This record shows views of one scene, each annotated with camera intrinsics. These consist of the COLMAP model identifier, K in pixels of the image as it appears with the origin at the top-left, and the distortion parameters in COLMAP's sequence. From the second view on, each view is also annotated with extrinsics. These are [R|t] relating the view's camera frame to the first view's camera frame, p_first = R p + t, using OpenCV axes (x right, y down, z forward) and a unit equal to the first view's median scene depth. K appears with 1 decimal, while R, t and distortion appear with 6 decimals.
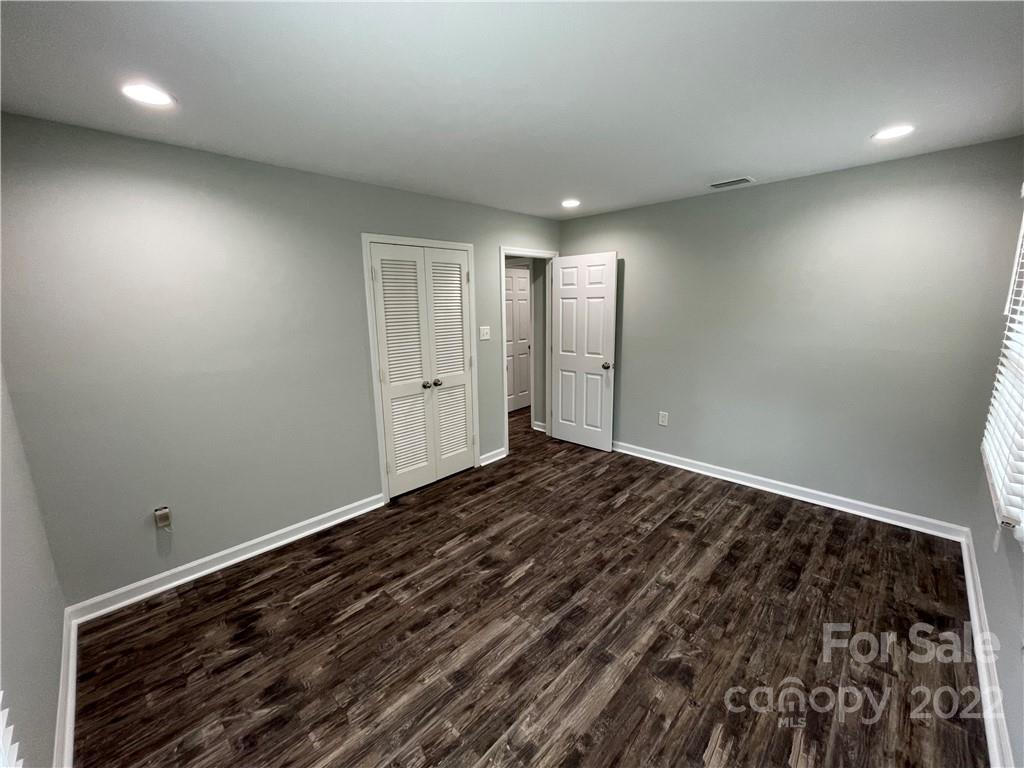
lens RADIAL K [[412.5, 0, 512.6], [0, 412.5, 378.8], [0, 0, 1]] dist [0.001220, -0.000282]
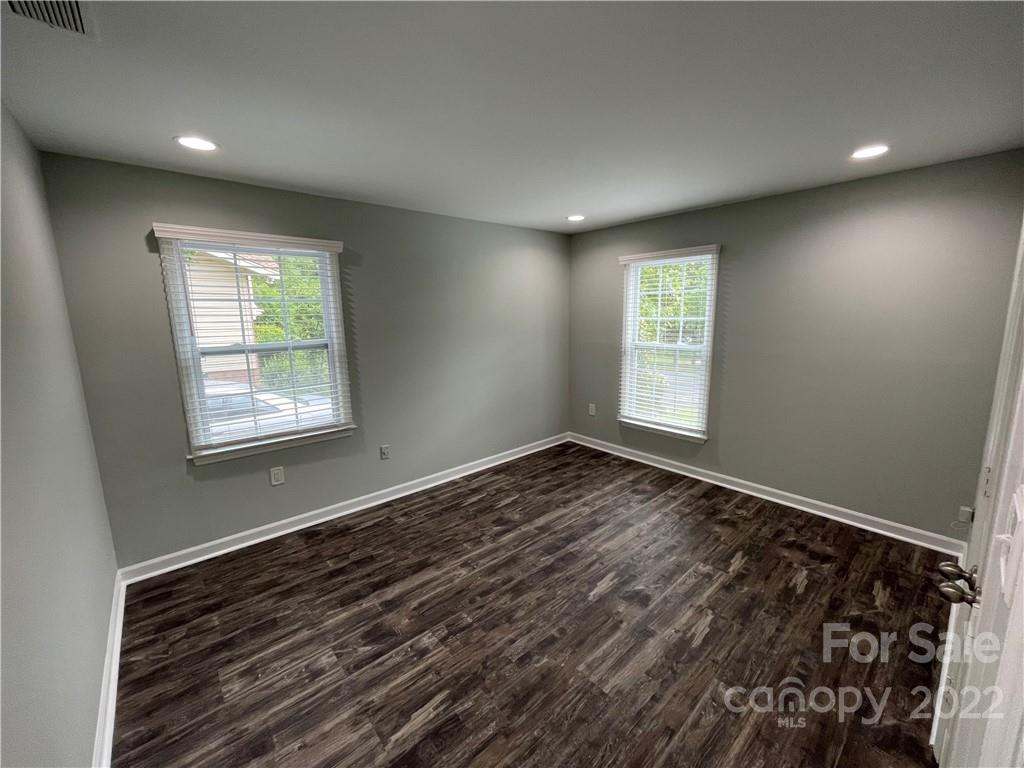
lens RADIAL K [[412.5, 0, 514.4], [0, 412.5, 381.1], [0, 0, 1]] dist [0.001220, -0.000282]
pose [[-0.996473, 0.021264, 0.081180, 0.126389], [0.048639, 0.934653, 0.352218, -0.316266], [-0.068386, 0.354924, -0.932391, 1.629709]]
